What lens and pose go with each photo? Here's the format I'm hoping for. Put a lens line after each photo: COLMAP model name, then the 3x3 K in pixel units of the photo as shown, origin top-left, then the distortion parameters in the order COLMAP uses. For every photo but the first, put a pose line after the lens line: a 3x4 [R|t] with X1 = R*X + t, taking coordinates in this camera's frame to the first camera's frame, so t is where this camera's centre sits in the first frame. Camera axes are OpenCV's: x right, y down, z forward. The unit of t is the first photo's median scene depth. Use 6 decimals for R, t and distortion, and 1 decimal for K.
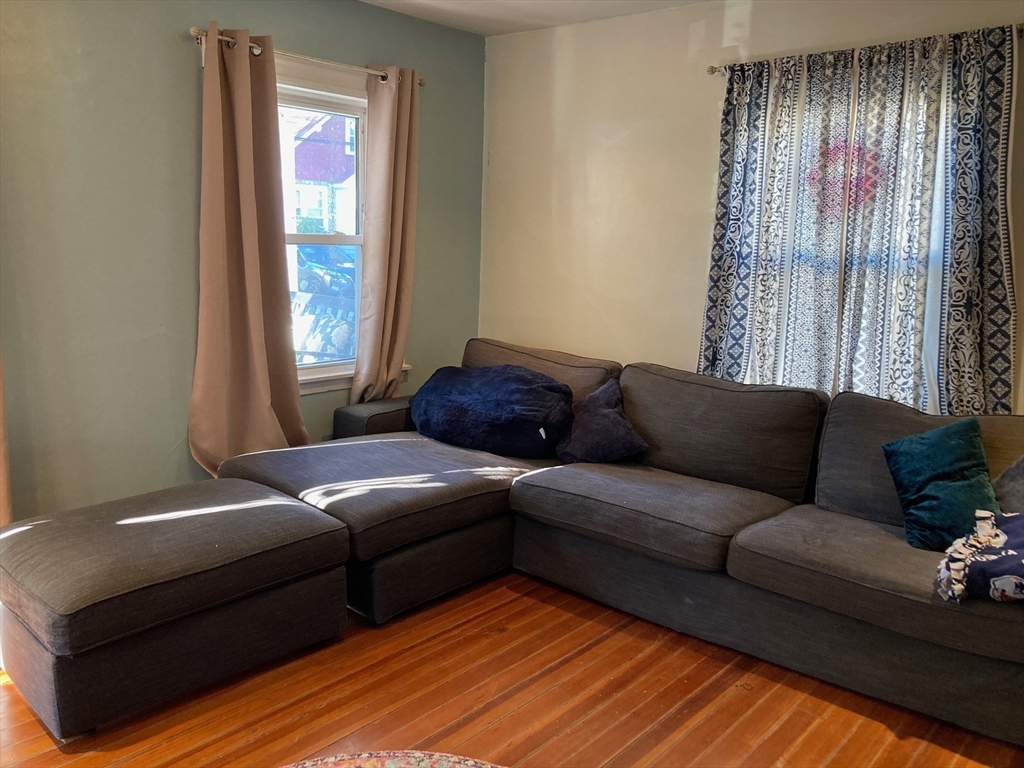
lens RADIAL K [[835.8, 0, 509.6], [0, 835.8, 379.5], [0, 0, 1]] dist [0.007531, -0.015724]
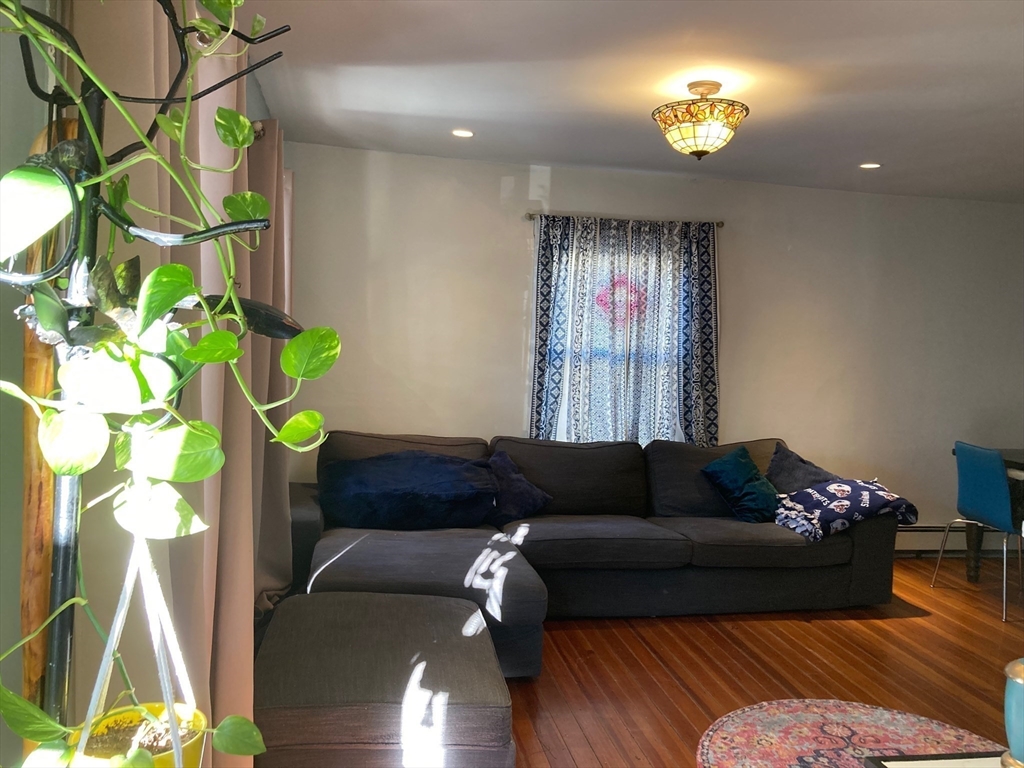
lens RADIAL K [[835.8, 0, 510.4], [0, 835.8, 387.3], [0, 0, 1]] dist [0.007531, -0.015724]
pose [[0.620543, -0.053234, 0.782364, -0.928209], [0.106384, 0.994184, -0.016733, -0.082258], [-0.776923, 0.093614, 0.622597, 0.228604]]
